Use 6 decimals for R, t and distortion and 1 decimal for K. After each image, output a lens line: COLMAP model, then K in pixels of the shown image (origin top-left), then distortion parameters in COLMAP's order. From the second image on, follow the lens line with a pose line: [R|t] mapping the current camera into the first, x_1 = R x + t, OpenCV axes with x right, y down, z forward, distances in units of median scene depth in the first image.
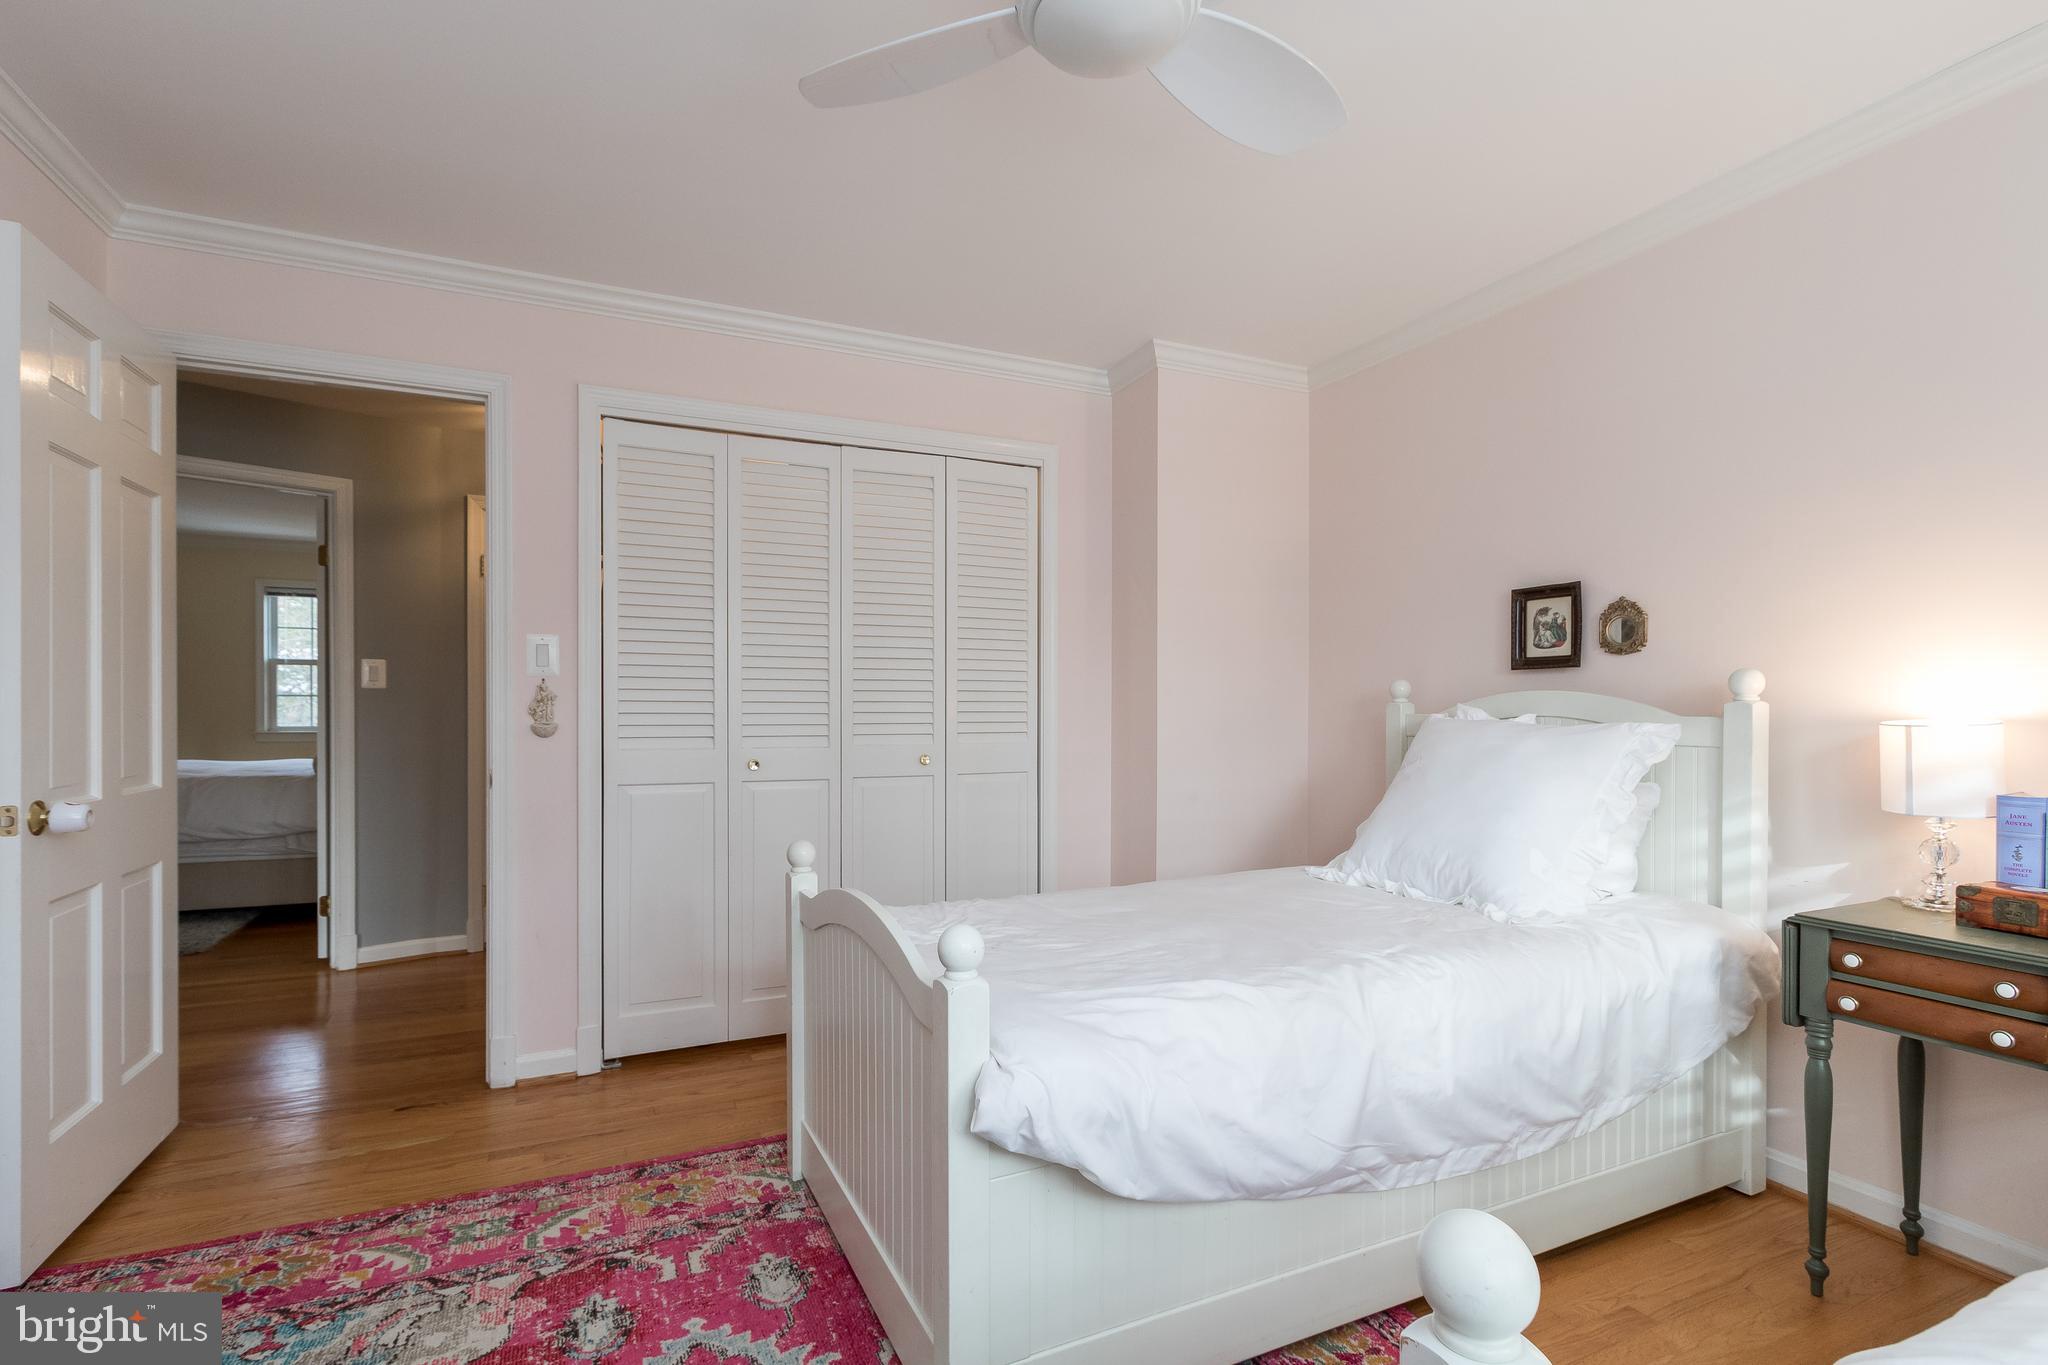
lens RADIAL K [[949.2, 0, 1007.1], [0, 949.2, 690.7], [0, 0, 1]] dist [0.008724, -0.000533]
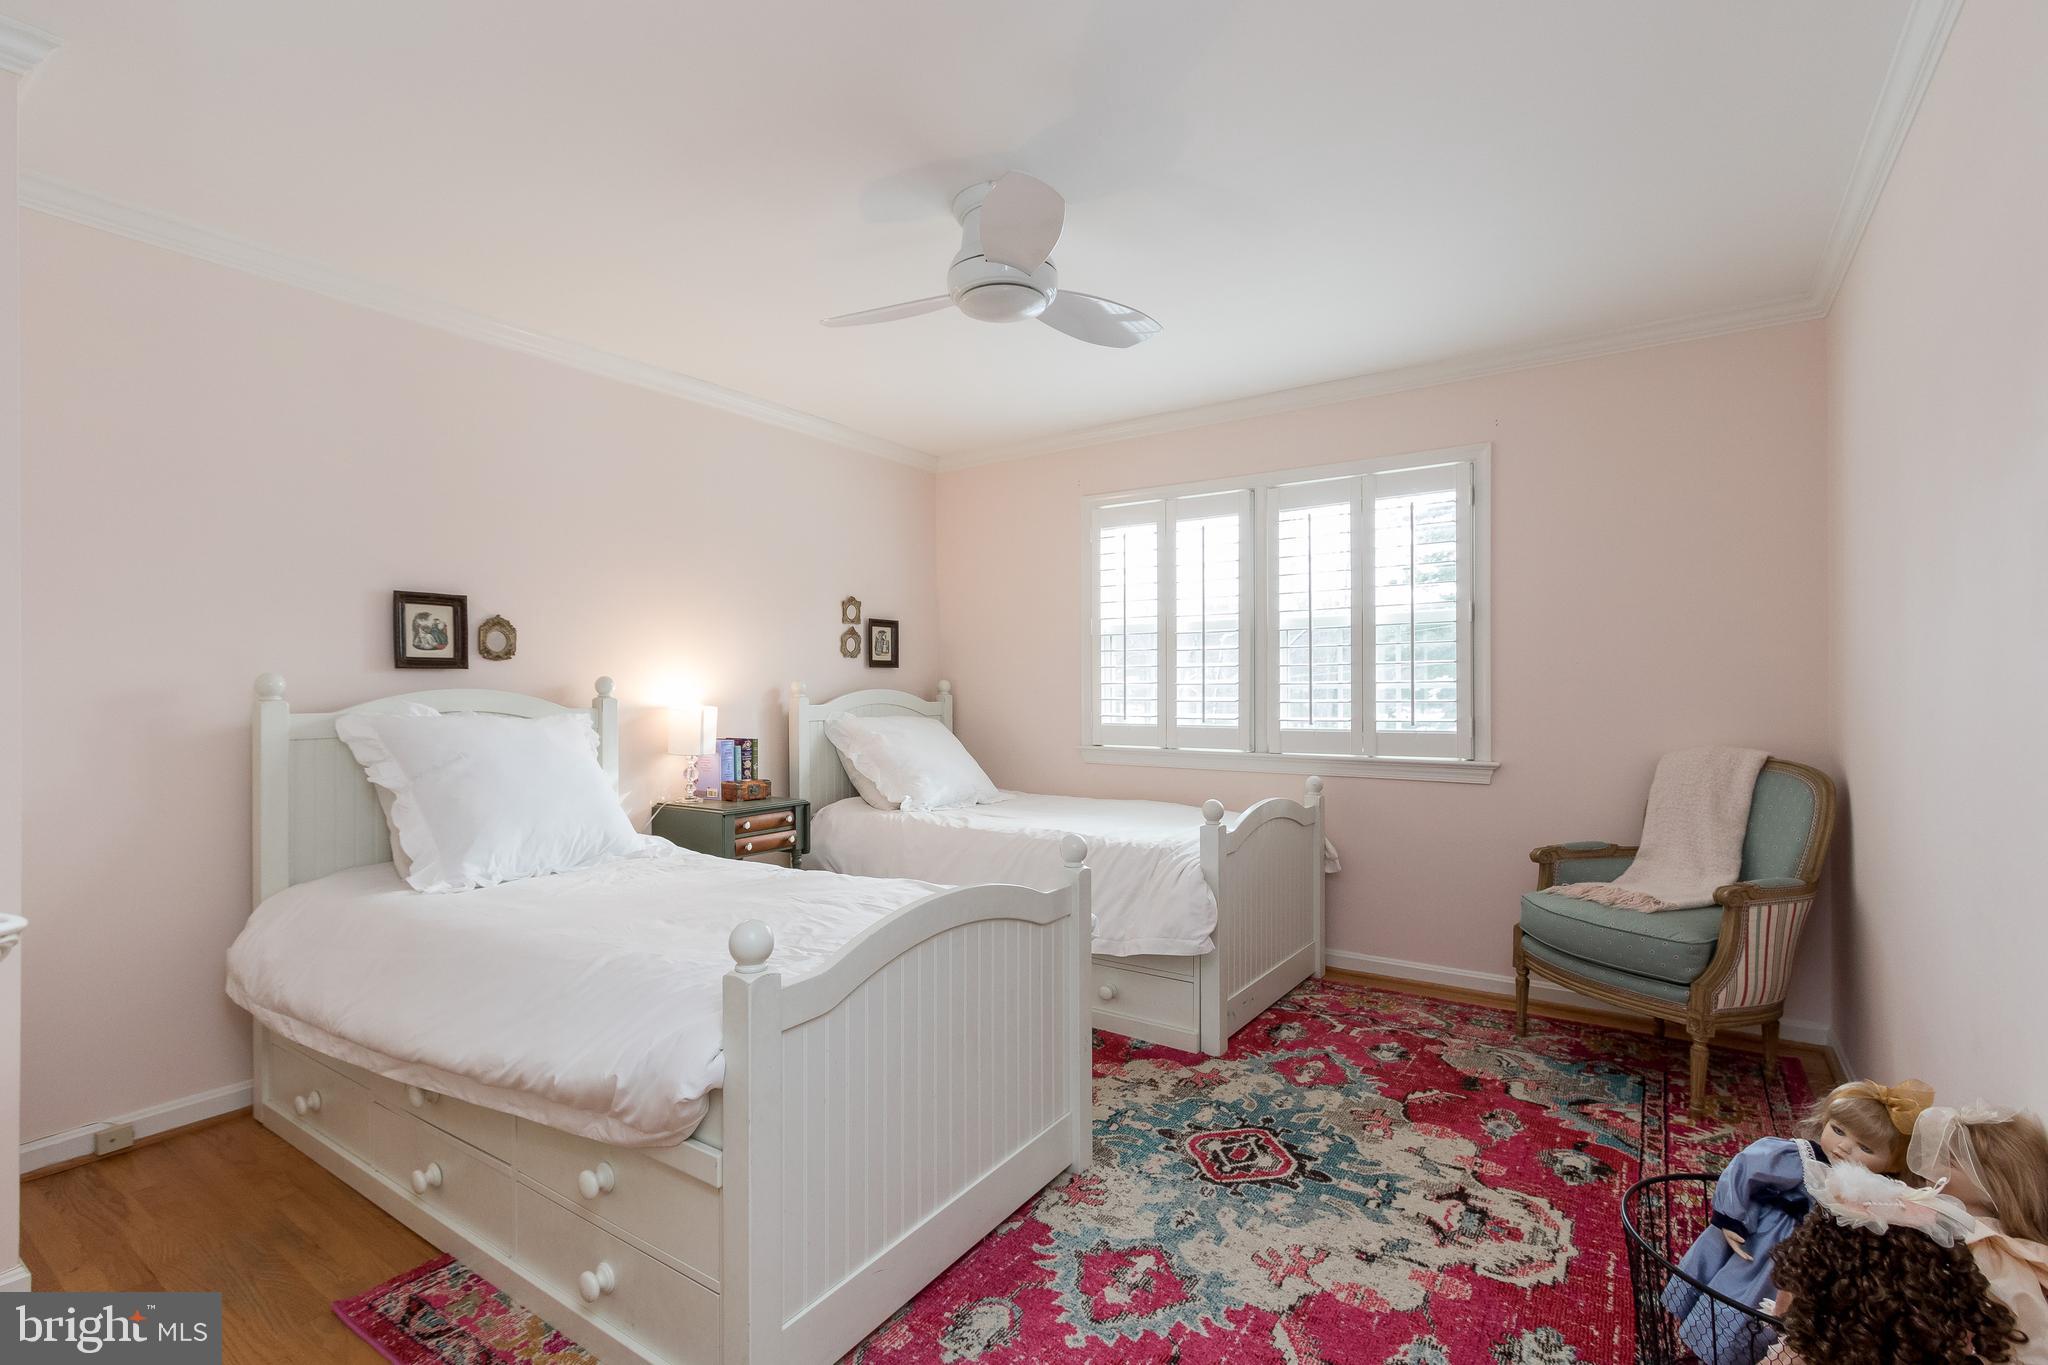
lens RADIAL K [[949.2, 0, 1013.2], [0, 949.2, 683.8], [0, 0, 1]] dist [0.008724, -0.000533]
pose [[-0.515828, 0.010067, 0.856633, -0.725528], [-0.003621, 0.999896, -0.013931, 0.007073], [-0.856685, -0.010288, -0.515738, 1.000731]]
